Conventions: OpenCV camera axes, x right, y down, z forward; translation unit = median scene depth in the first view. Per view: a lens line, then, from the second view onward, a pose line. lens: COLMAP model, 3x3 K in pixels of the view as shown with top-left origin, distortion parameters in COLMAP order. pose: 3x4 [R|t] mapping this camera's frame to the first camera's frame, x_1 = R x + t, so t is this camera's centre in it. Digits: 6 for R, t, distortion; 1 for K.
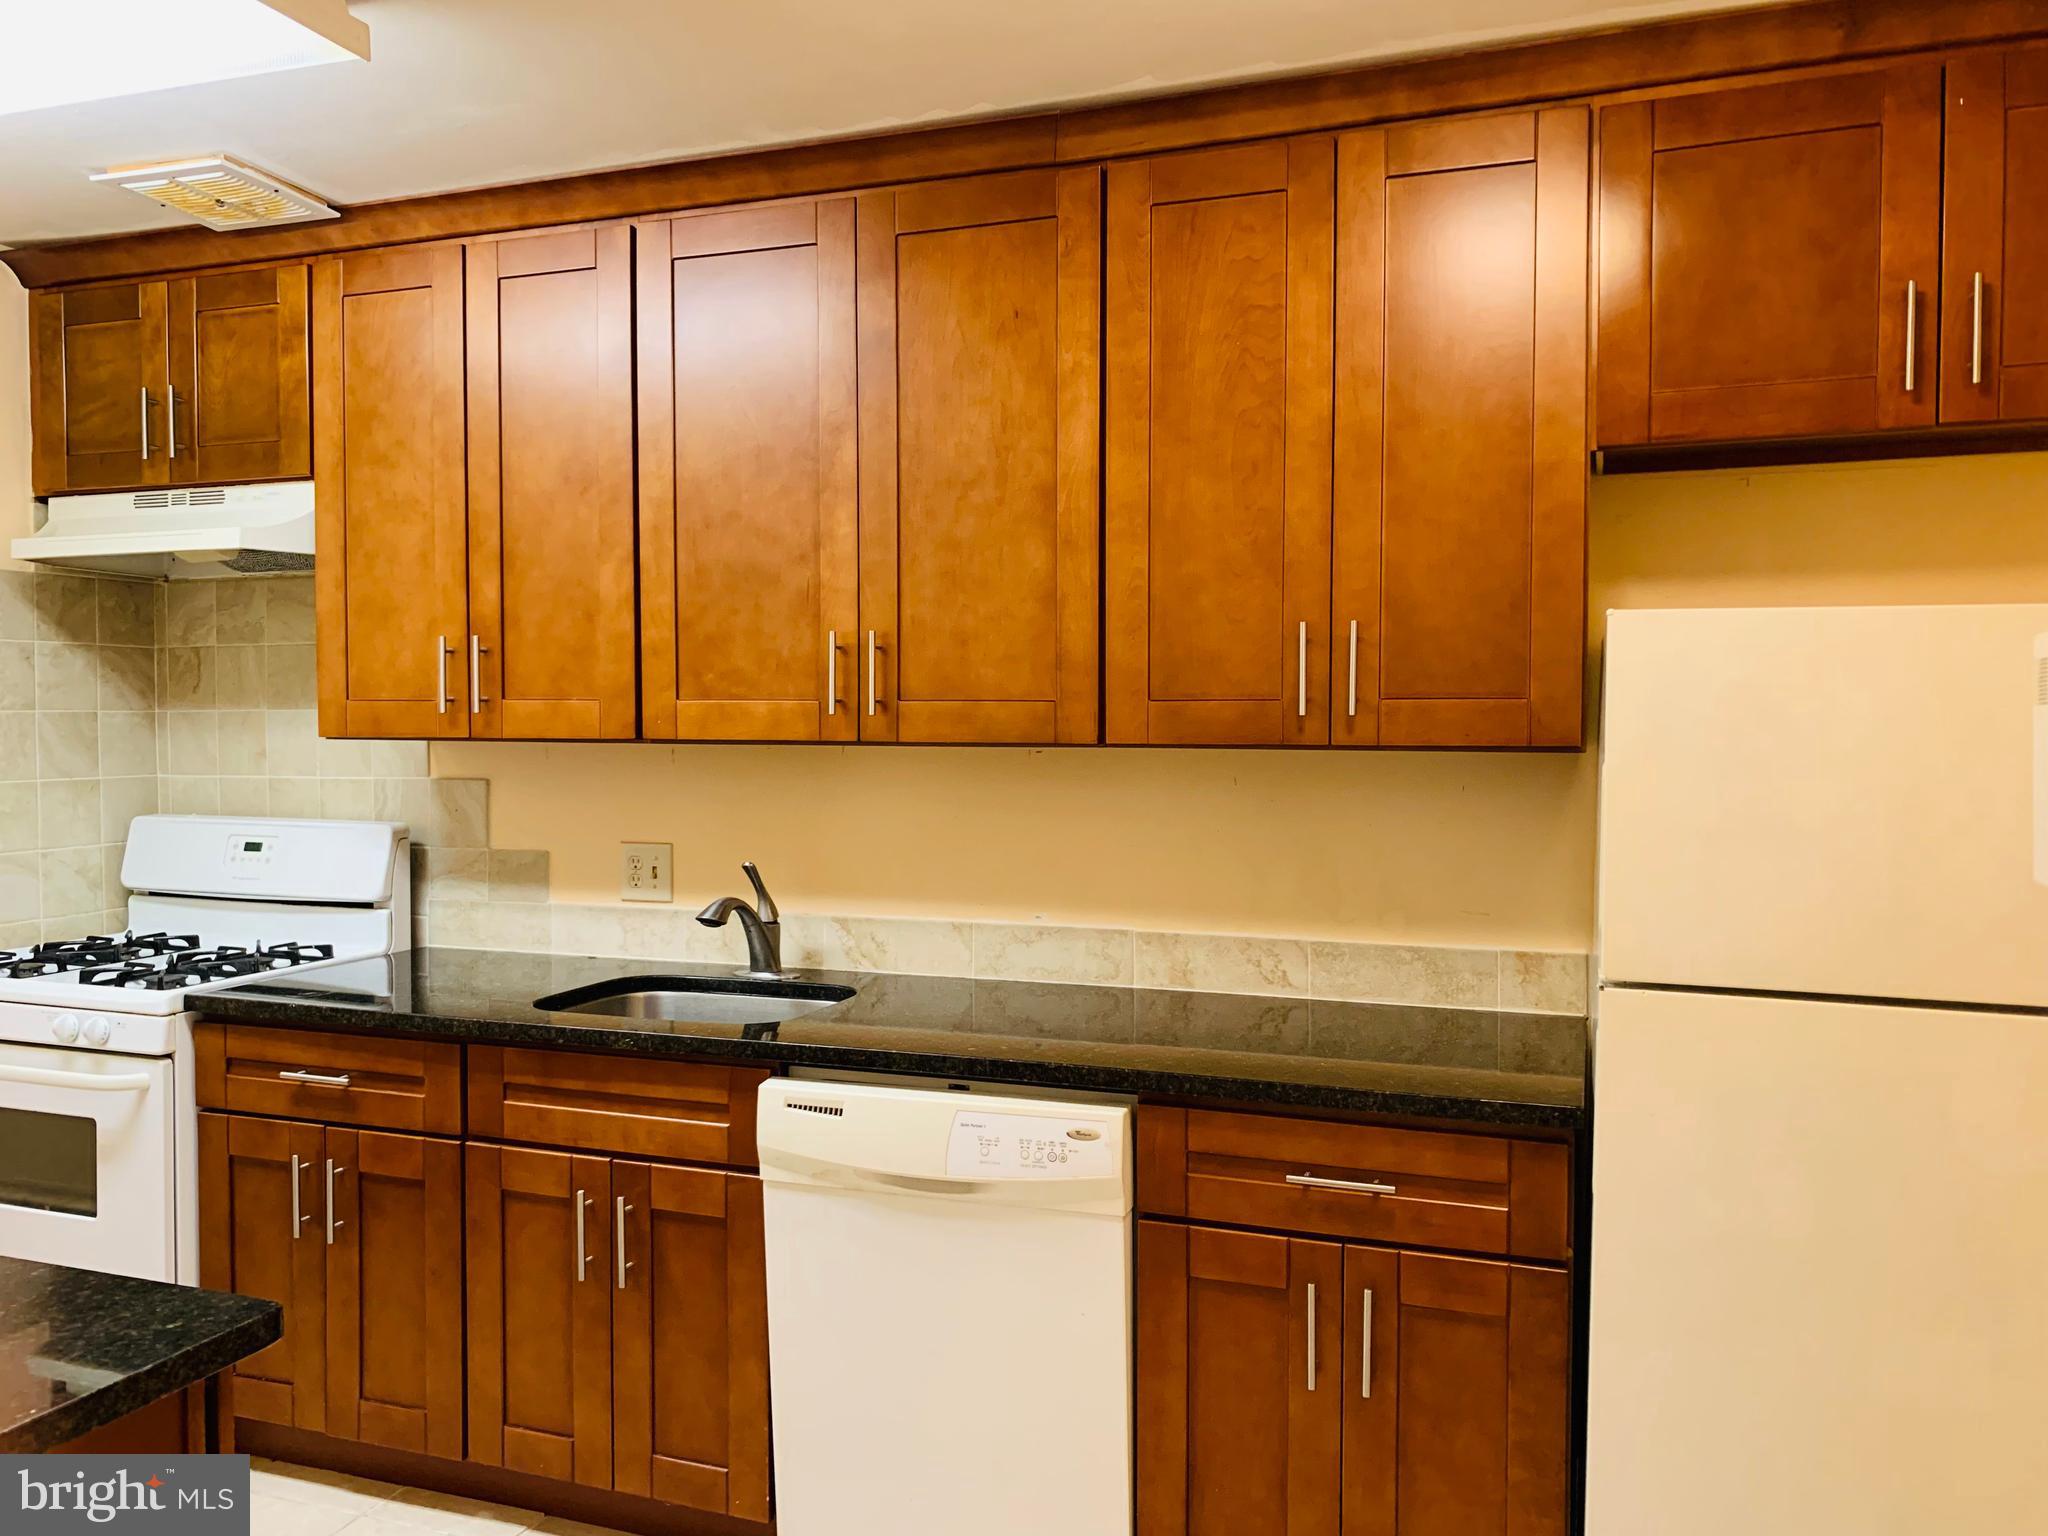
lens RADIAL K [[1559.6, 0, 1002.4], [0, 1559.6, 767.5], [0, 0, 1]] dist [0.026941, -0.037031]
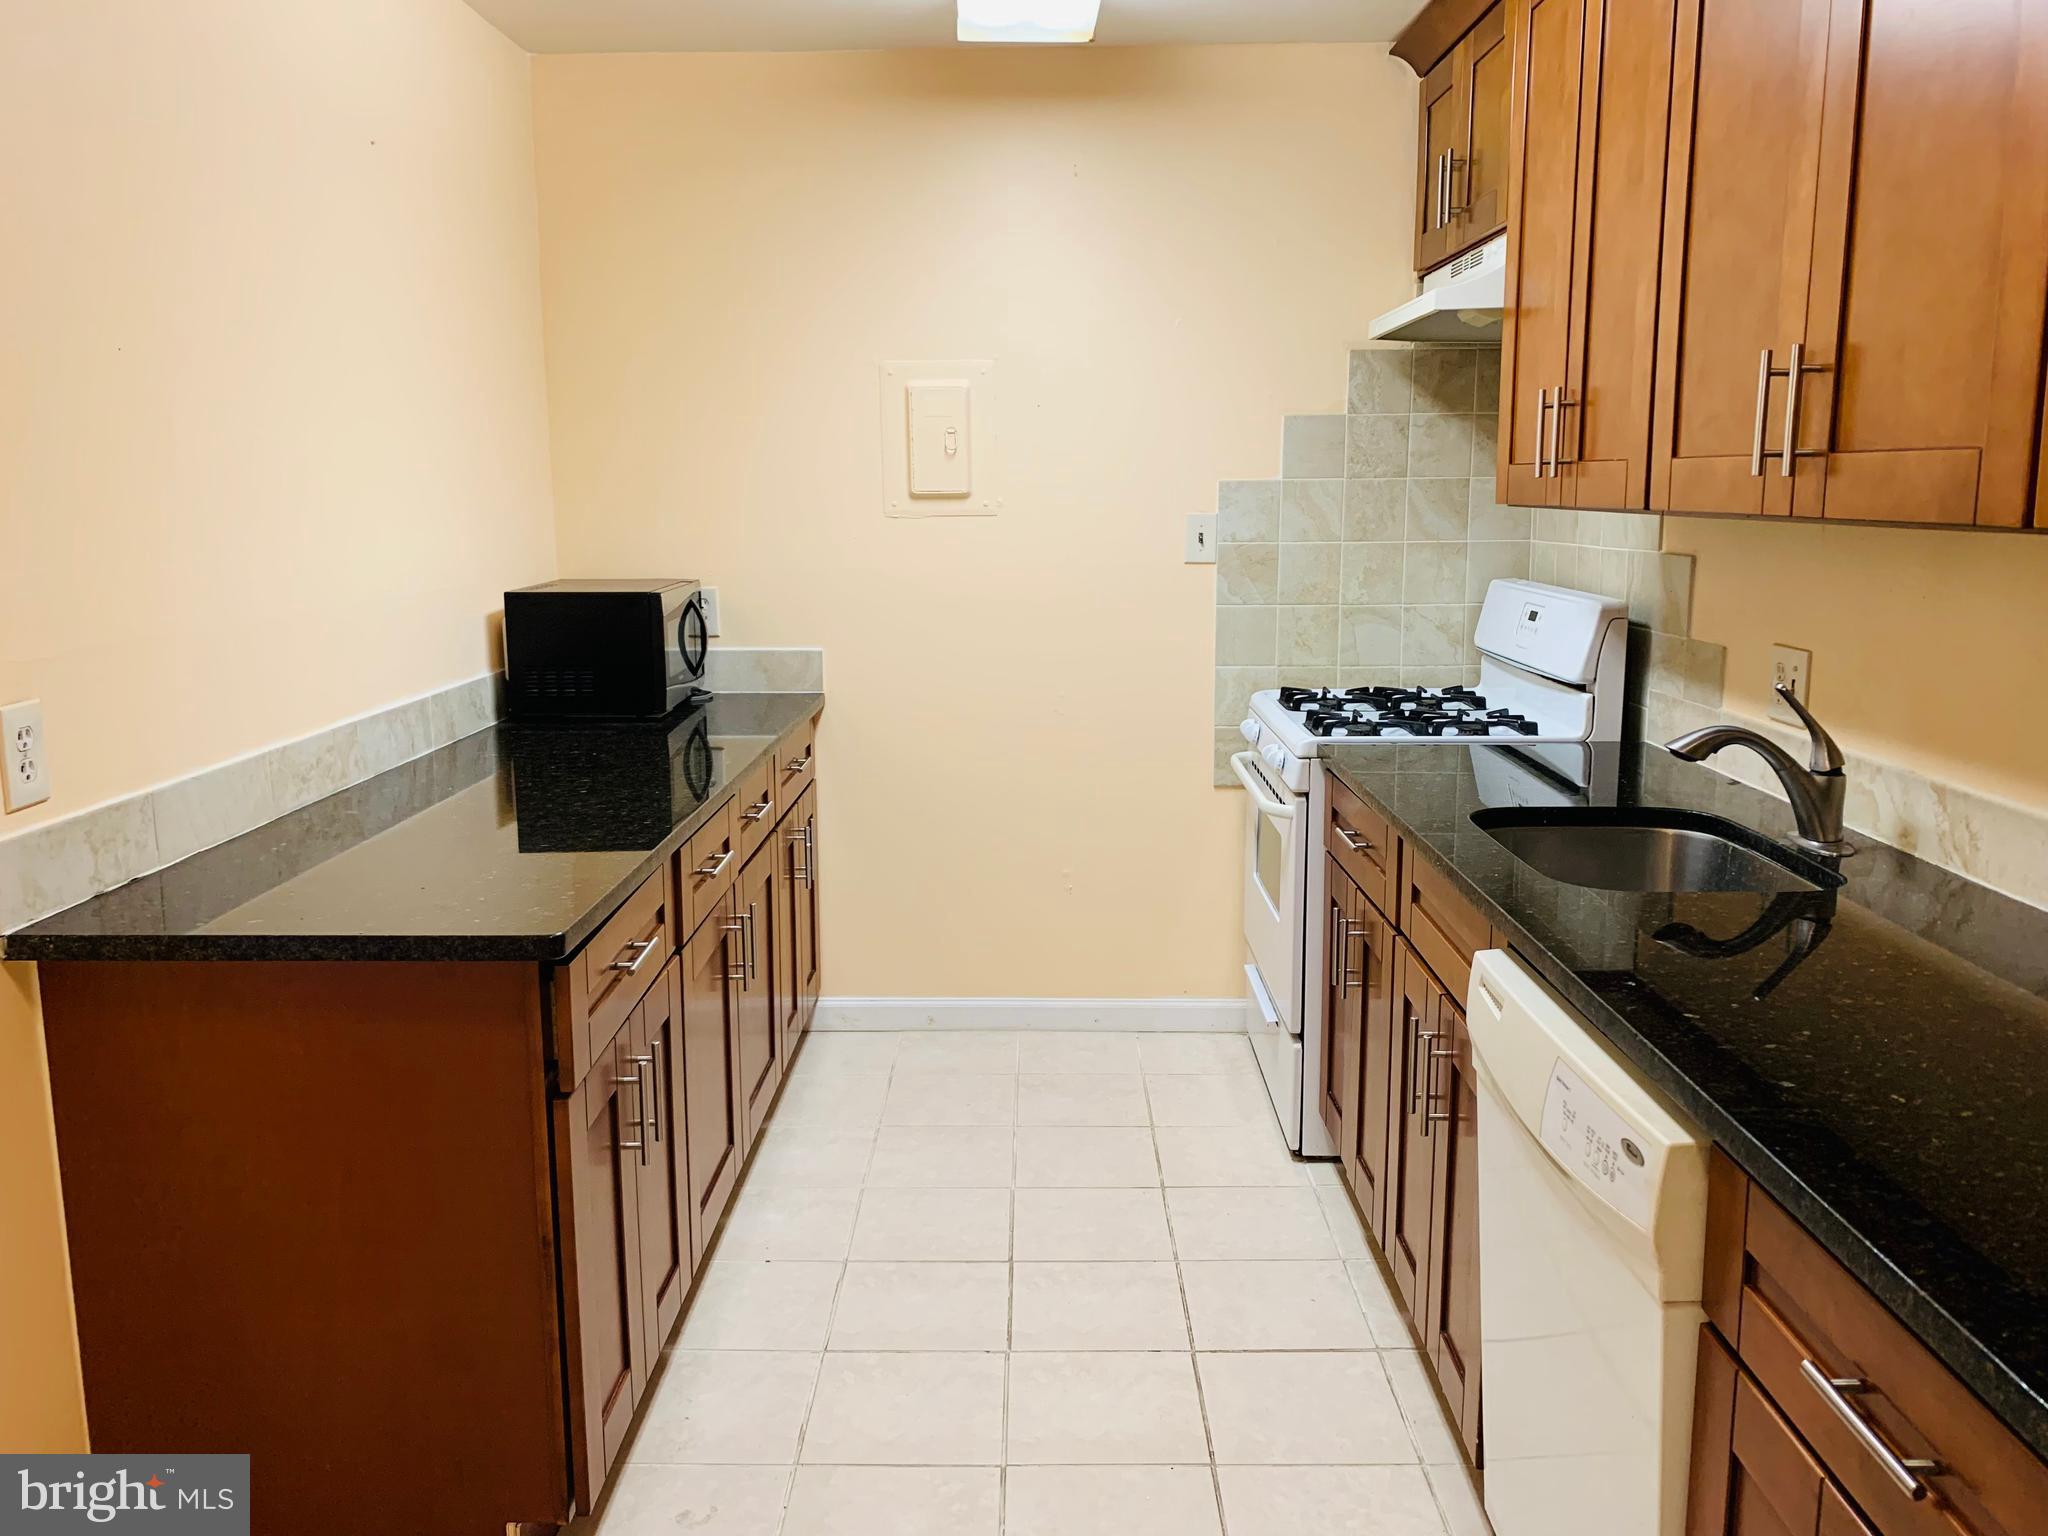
lens RADIAL K [[1559.6, 0, 1026.7], [0, 1559.6, 761.5], [0, 0, 1]] dist [0.026941, -0.037031]
pose [[0.326384, 0.162712, -0.931127, 0.395363], [-0.028292, 0.986313, 0.162438, -0.011564], [0.944814, -0.026673, 0.326521, 0.418964]]
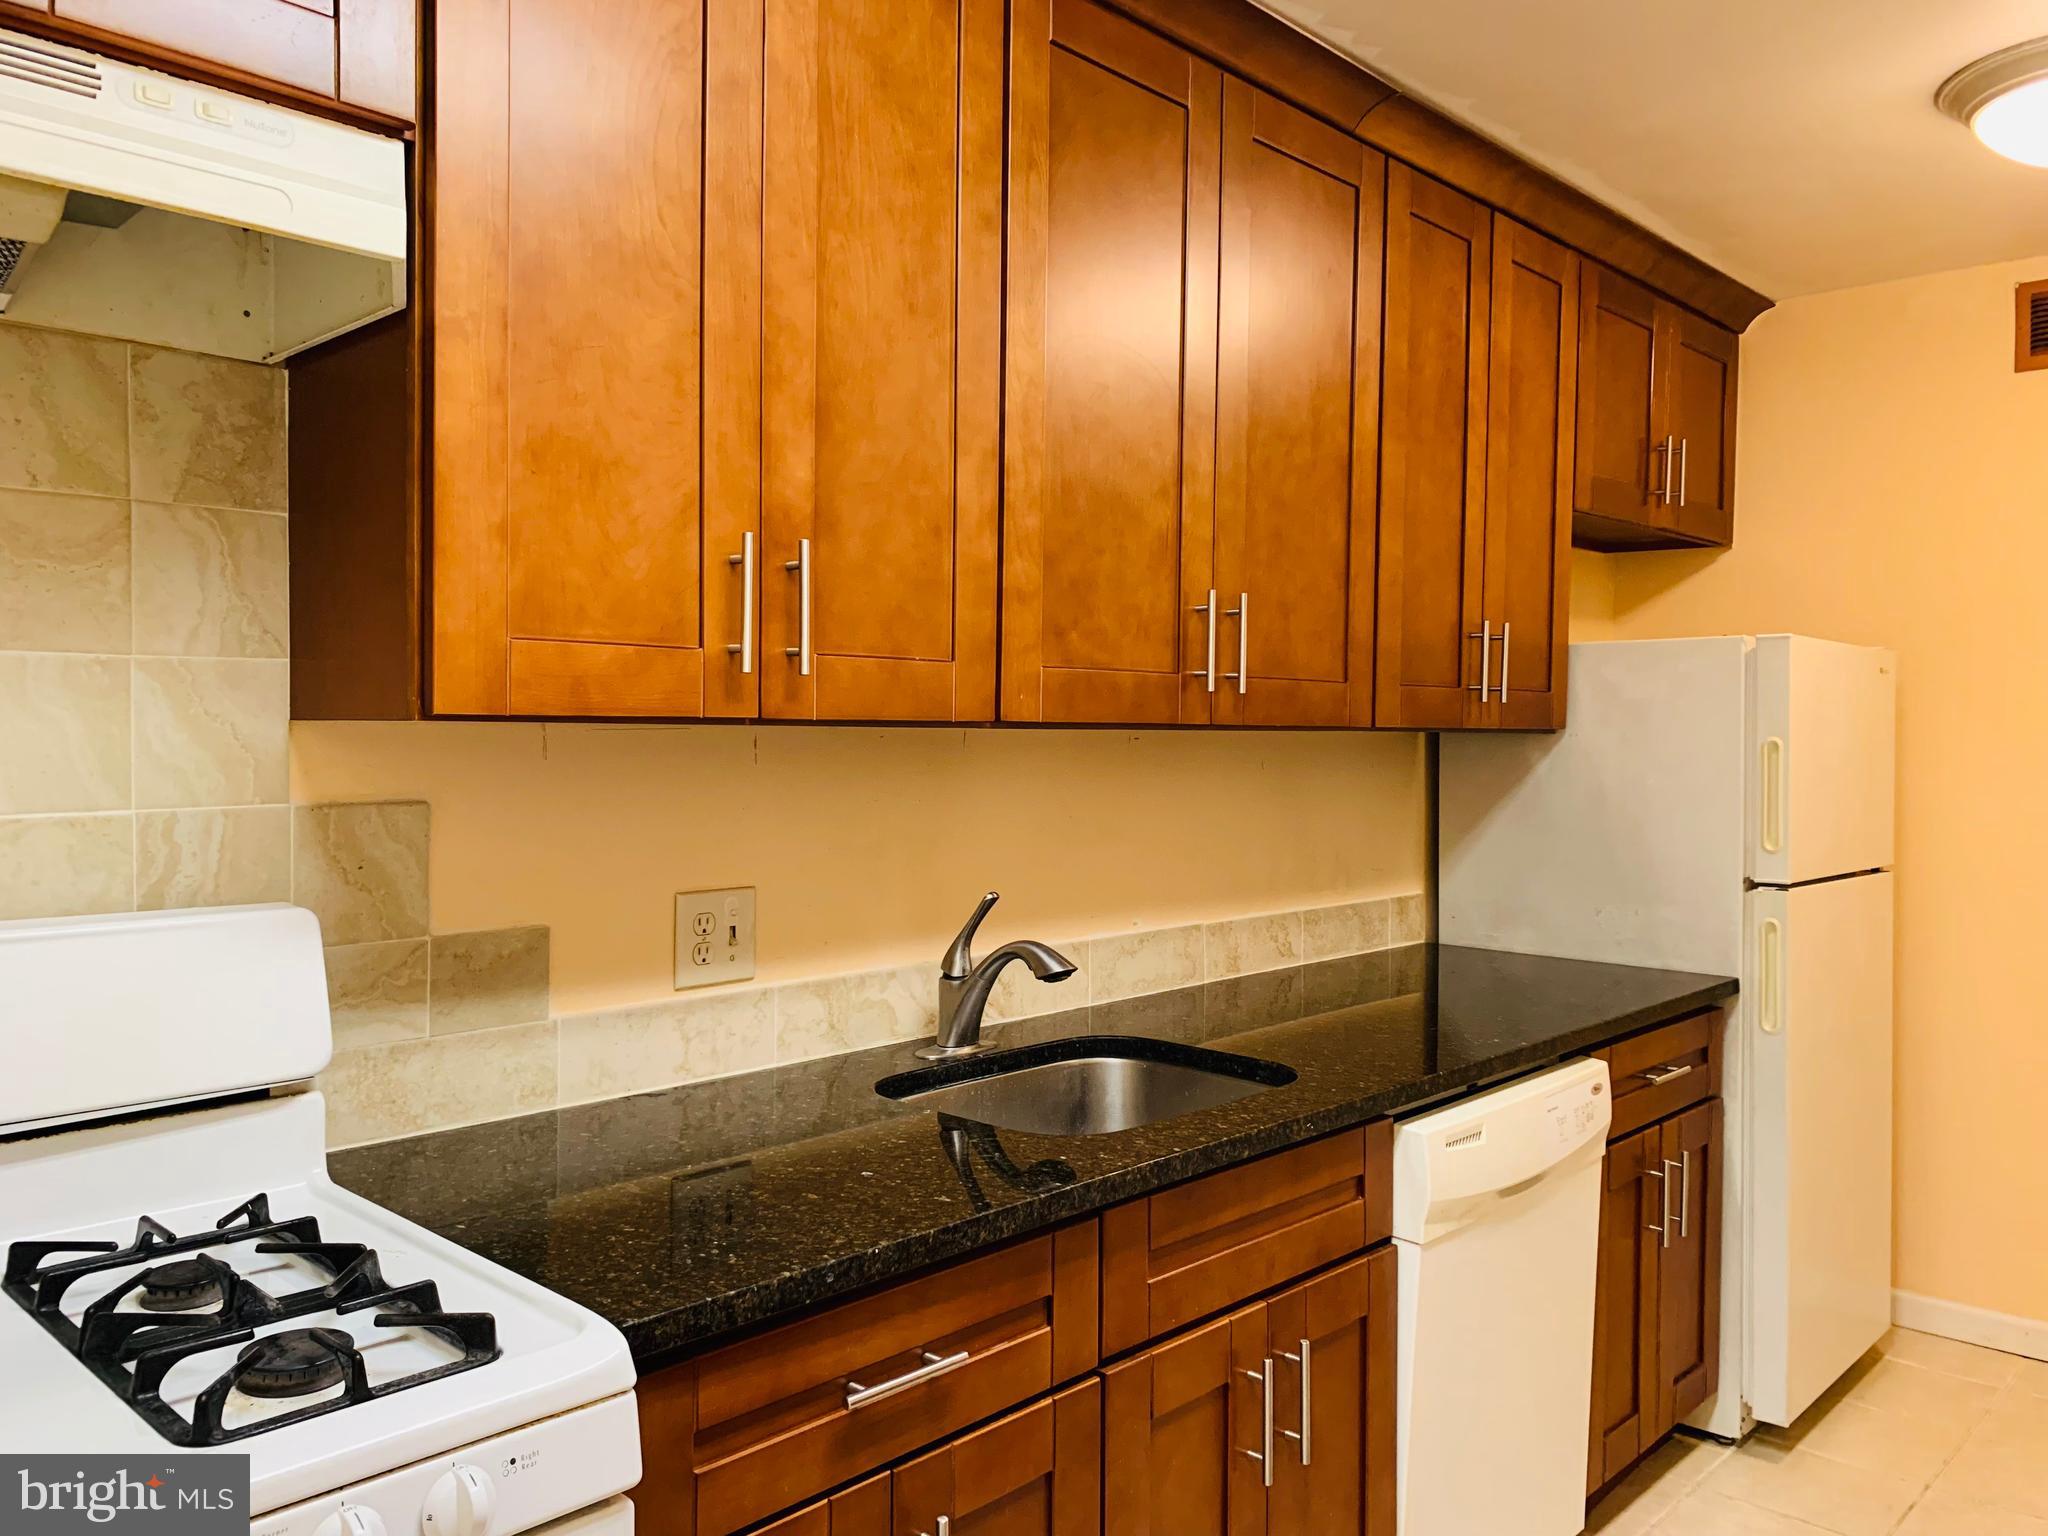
lens RADIAL K [[1559.6, 0, 1027.0], [0, 1559.6, 759.5], [0, 0, 1]] dist [0.026941, -0.037031]
pose [[0.402990, -0.016977, 0.915047, -0.795381], [0.023897, 0.999682, 0.008023, -0.006511], [-0.914892, 0.018633, 0.403268, 0.674111]]
